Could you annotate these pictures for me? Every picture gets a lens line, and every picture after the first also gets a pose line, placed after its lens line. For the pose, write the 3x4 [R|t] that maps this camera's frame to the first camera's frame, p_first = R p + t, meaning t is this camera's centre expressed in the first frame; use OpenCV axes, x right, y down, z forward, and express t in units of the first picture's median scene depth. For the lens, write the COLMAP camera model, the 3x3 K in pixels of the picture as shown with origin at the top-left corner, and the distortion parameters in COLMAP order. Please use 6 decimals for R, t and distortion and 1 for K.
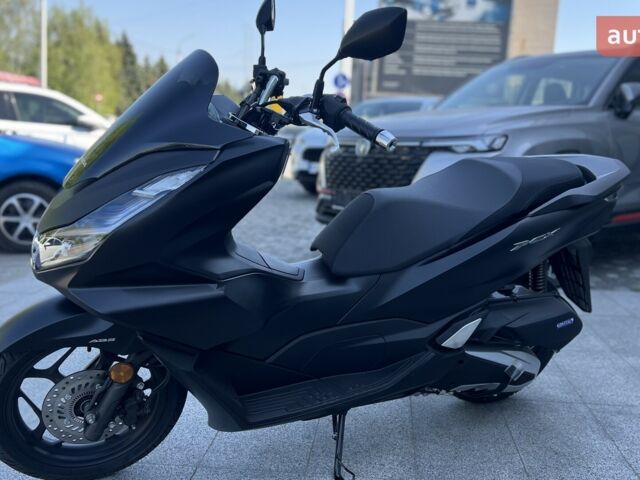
lens RADIAL K [[638.8, 0, 320.0], [0, 638.8, 240.0], [0, 0, 1]] dist [0.064694, -0.166421]
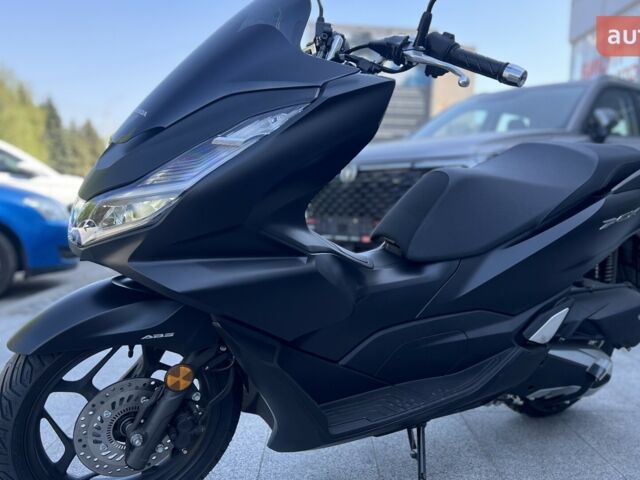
lens RADIAL K [[638.8, 0, 320.0], [0, 638.8, 240.0], [0, 0, 1]] dist [0.064694, -0.166421]
pose [[0.993621, -0.023489, 0.110300, -0.192925], [0.033911, 0.995033, -0.093586, 0.102472], [-0.107554, 0.096730, 0.989482, 0.147019]]
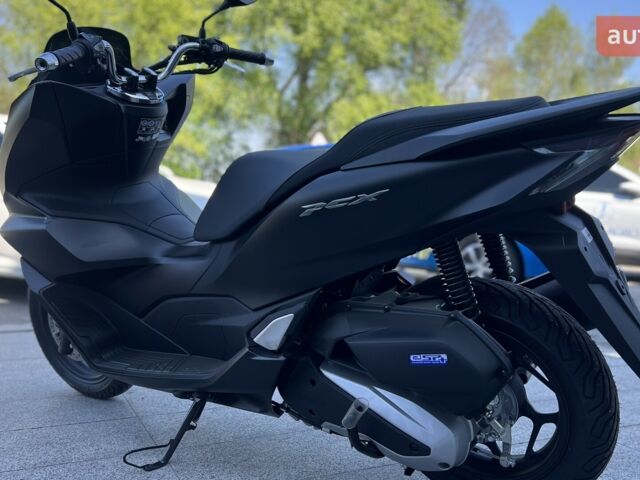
lens RADIAL K [[638.8, 0, 320.0], [0, 638.8, 240.0], [0, 0, 1]] dist [0.064694, -0.166421]
pose [[0.532765, 0.033862, -0.845586, 0.892077], [-0.158286, 0.985553, -0.060262, 0.080434], [0.831329, 0.165950, 0.530427, 0.647375]]
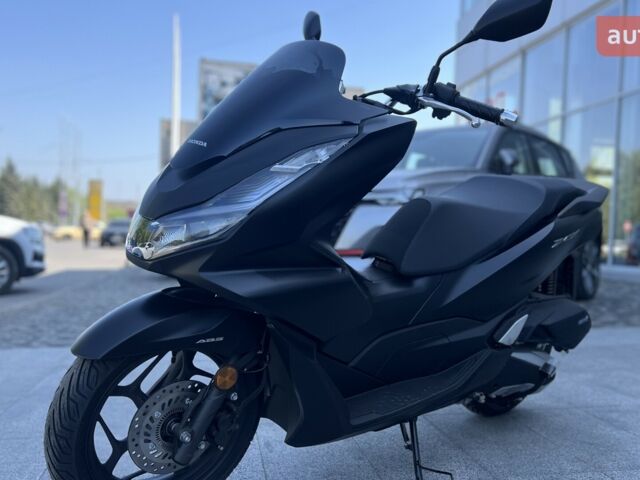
lens RADIAL K [[636.9, 0, 309.0], [0, 636.9, 244.4], [0, 0, 1]] dist [0.074372, -0.201671]
pose [[0.964493, -0.023090, 0.263097, -0.379154], [0.060565, 0.988961, -0.135232, 0.132104], [-0.257070, 0.146365, 0.955245, 0.071209]]
